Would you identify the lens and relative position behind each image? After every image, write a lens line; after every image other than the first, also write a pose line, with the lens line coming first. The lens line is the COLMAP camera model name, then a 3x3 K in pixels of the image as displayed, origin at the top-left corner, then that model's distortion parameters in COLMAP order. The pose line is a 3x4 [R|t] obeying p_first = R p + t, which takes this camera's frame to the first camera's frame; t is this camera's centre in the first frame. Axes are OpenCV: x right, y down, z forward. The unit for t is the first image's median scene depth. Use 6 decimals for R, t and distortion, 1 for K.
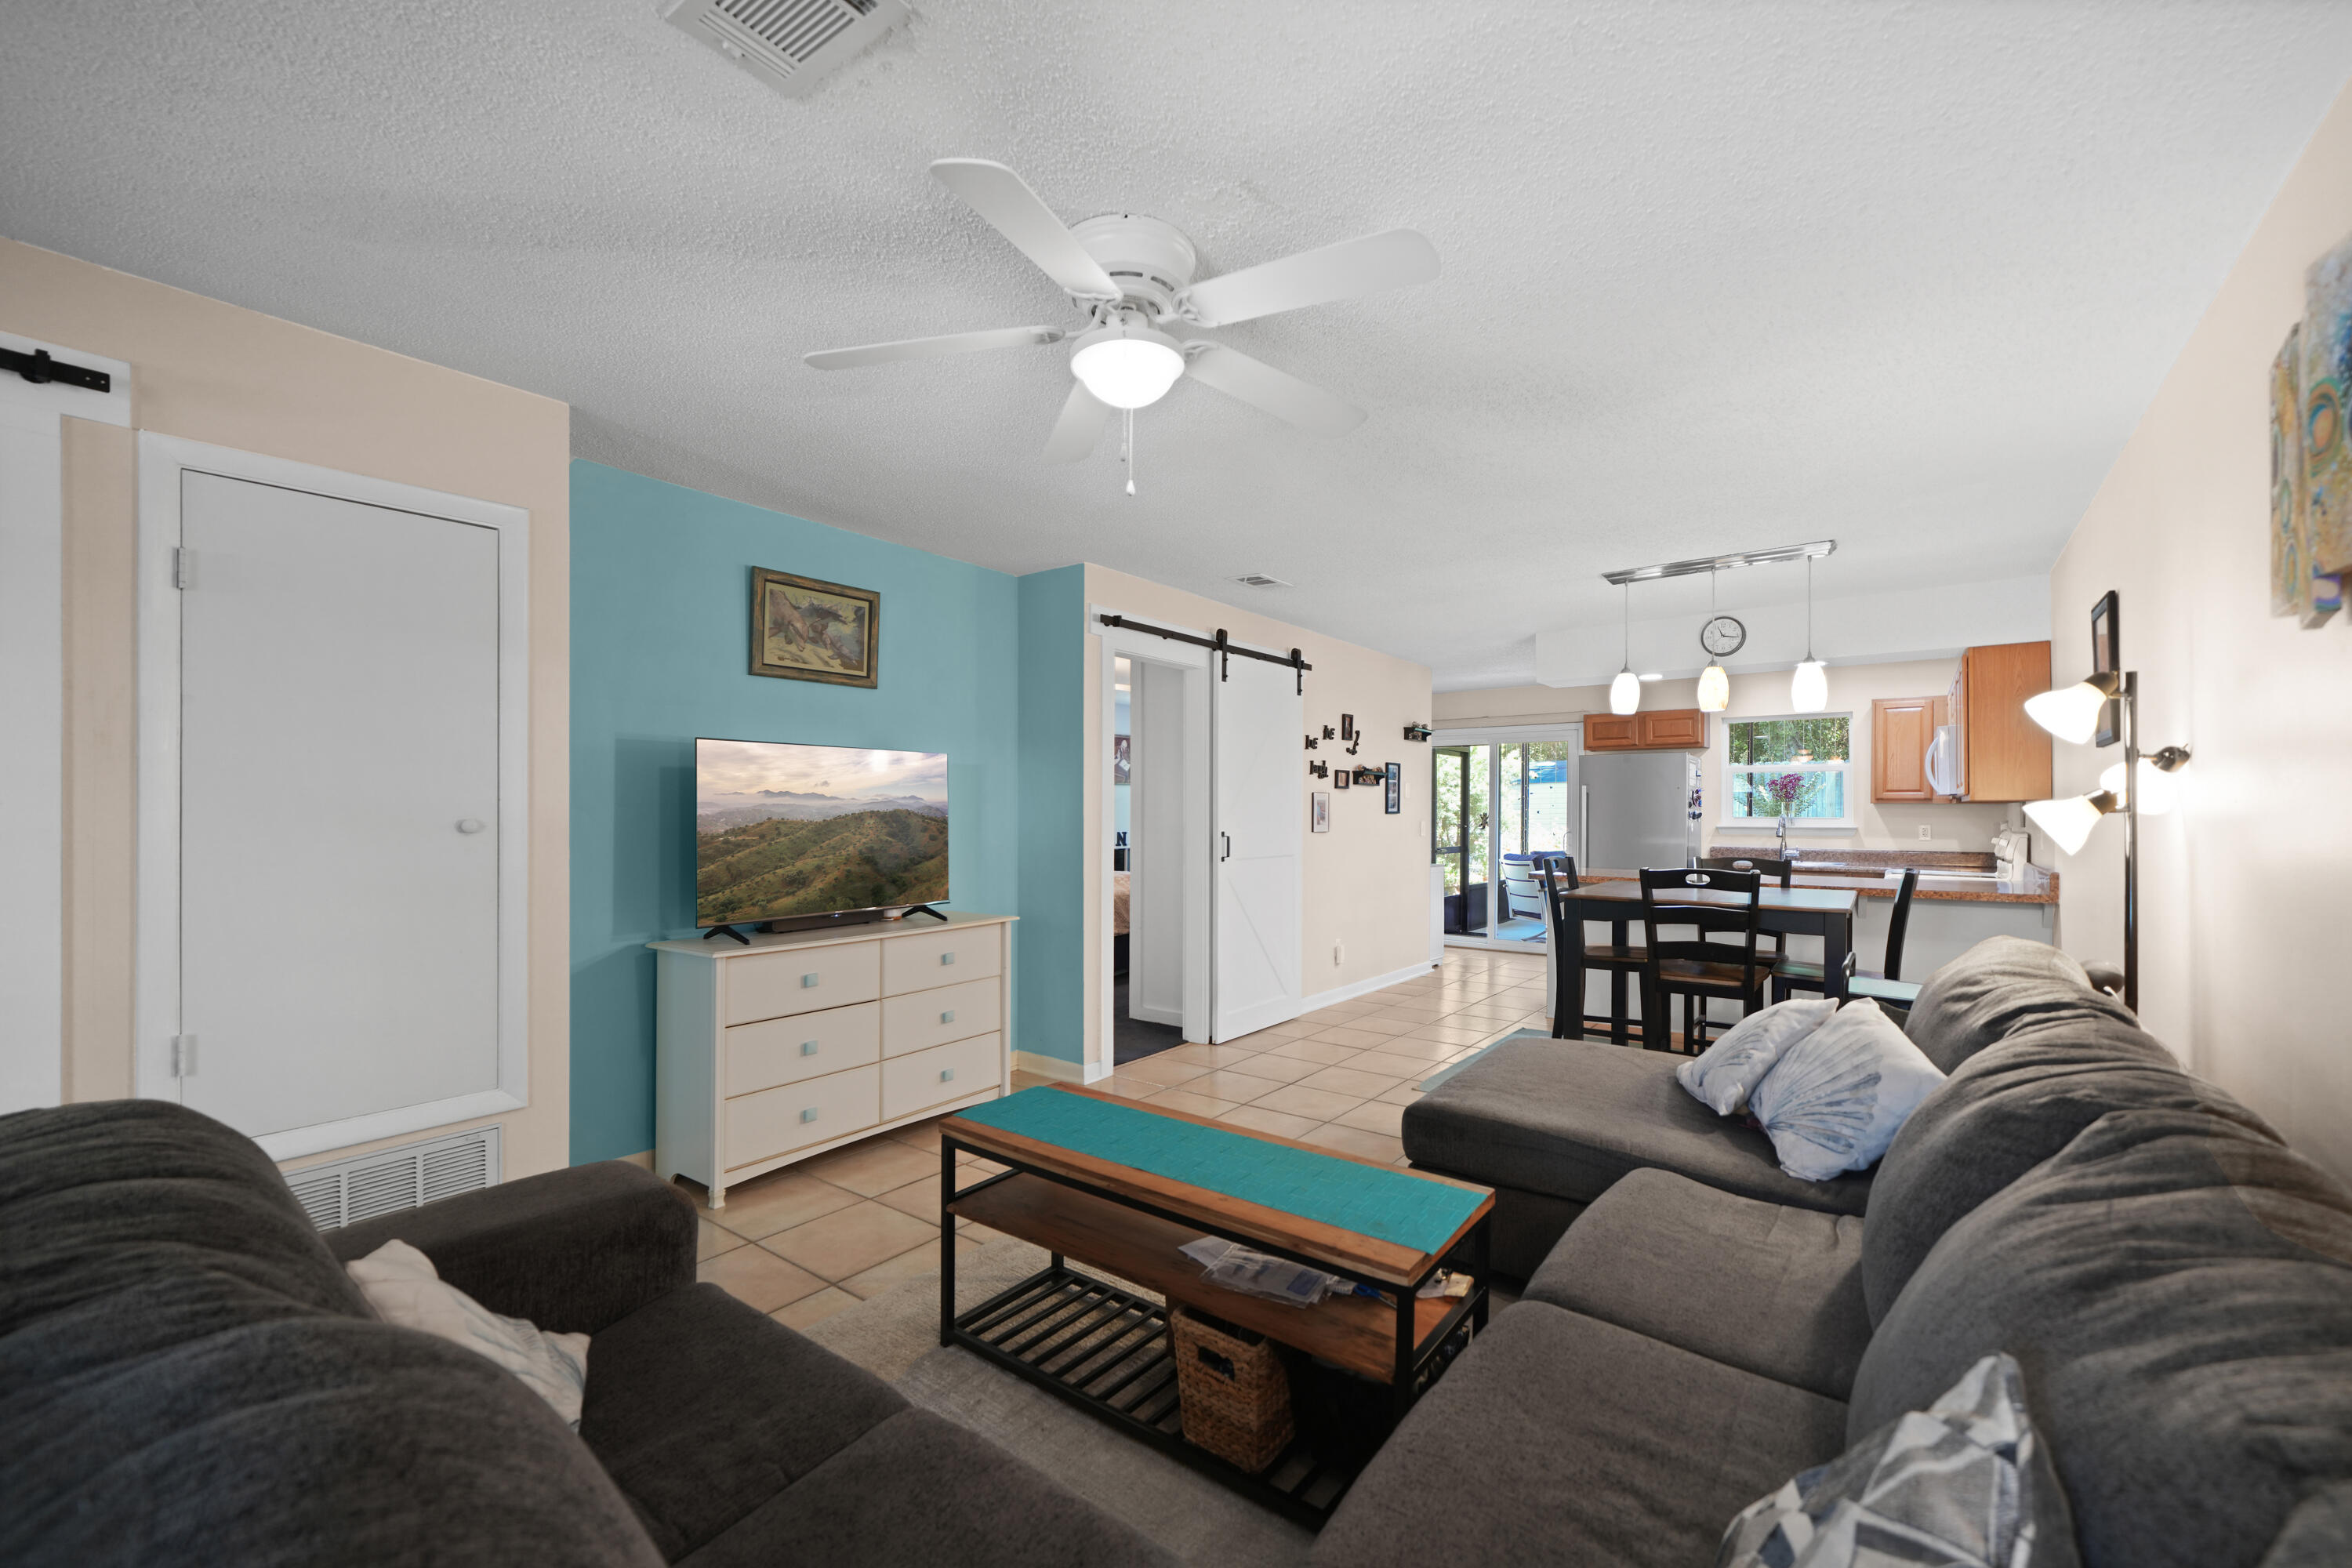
lens RADIAL K [[979.1, 0, 1161.6], [0, 979.1, 783.2], [0, 0, 1]] dist [-0.001684, -0.000021]
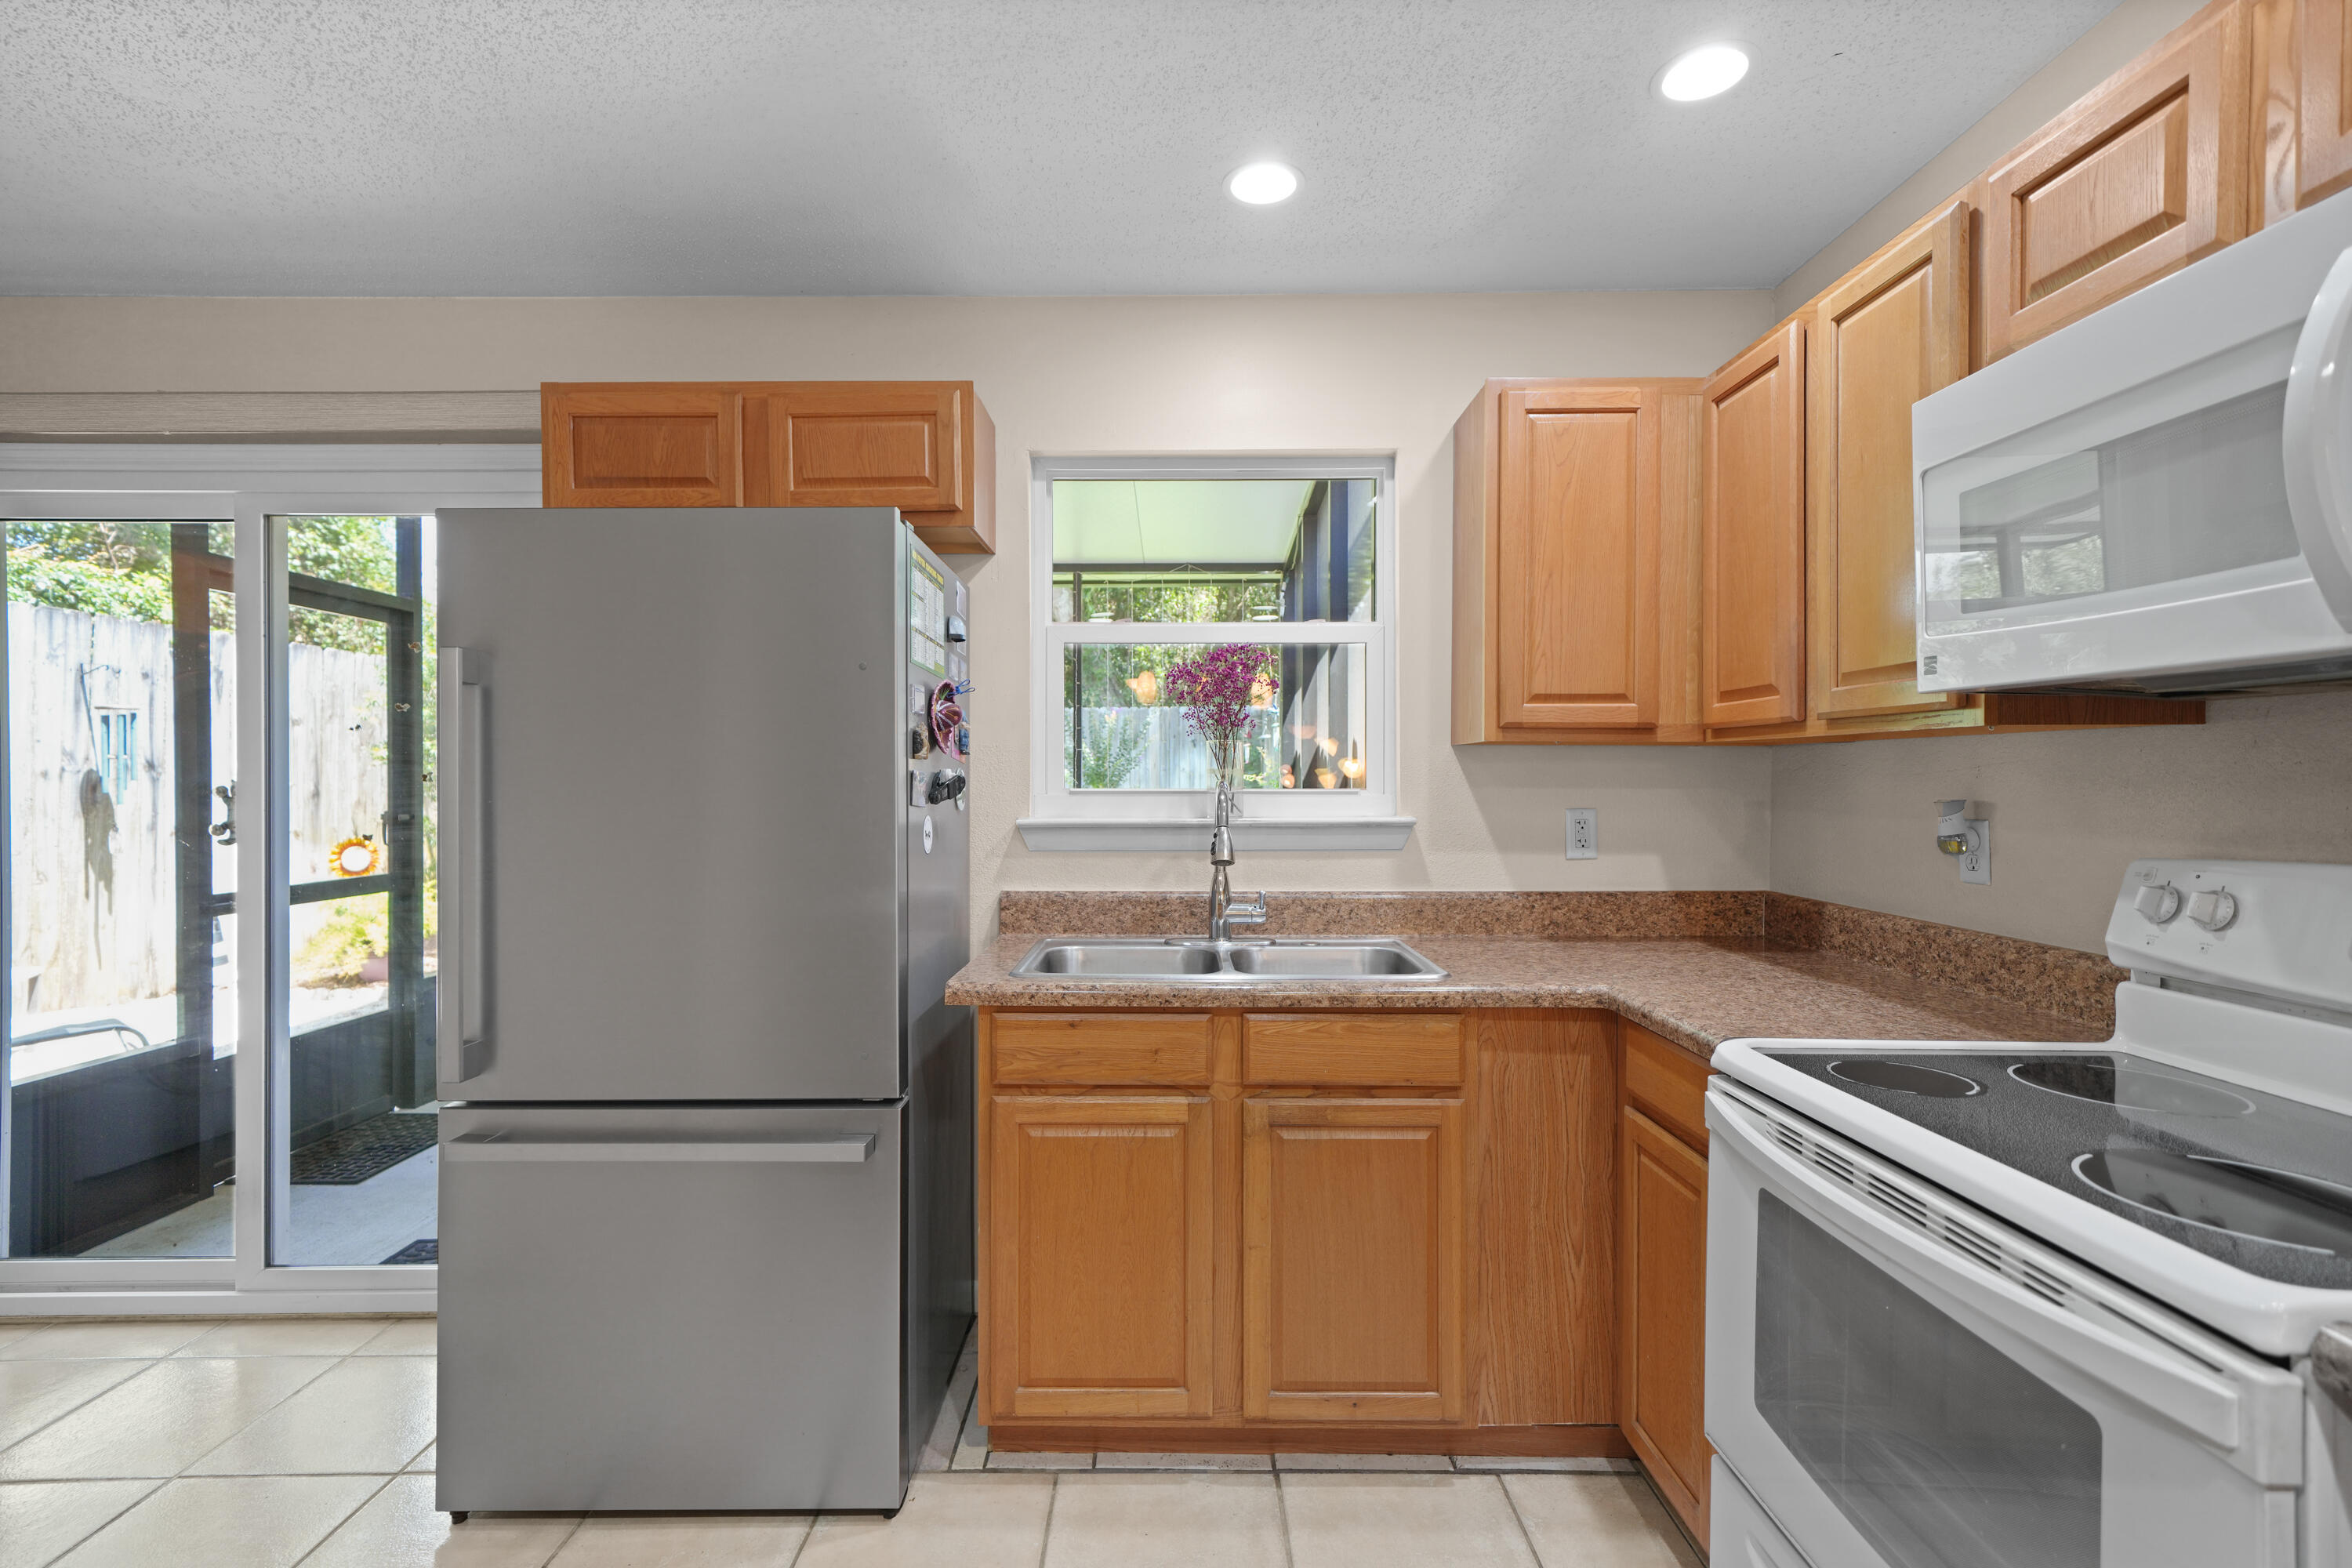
lens RADIAL K [[1068.4, 0, 1166.8], [0, 1068.4, 784.0], [0, 0, 1]] dist [0.007030, 0.000439]
pose [[0.794599, -0.007076, 0.607094, 0.477285], [-0.014699, 0.999415, 0.030887, 0.025414], [-0.606957, -0.033467, 0.794030, 0.839224]]
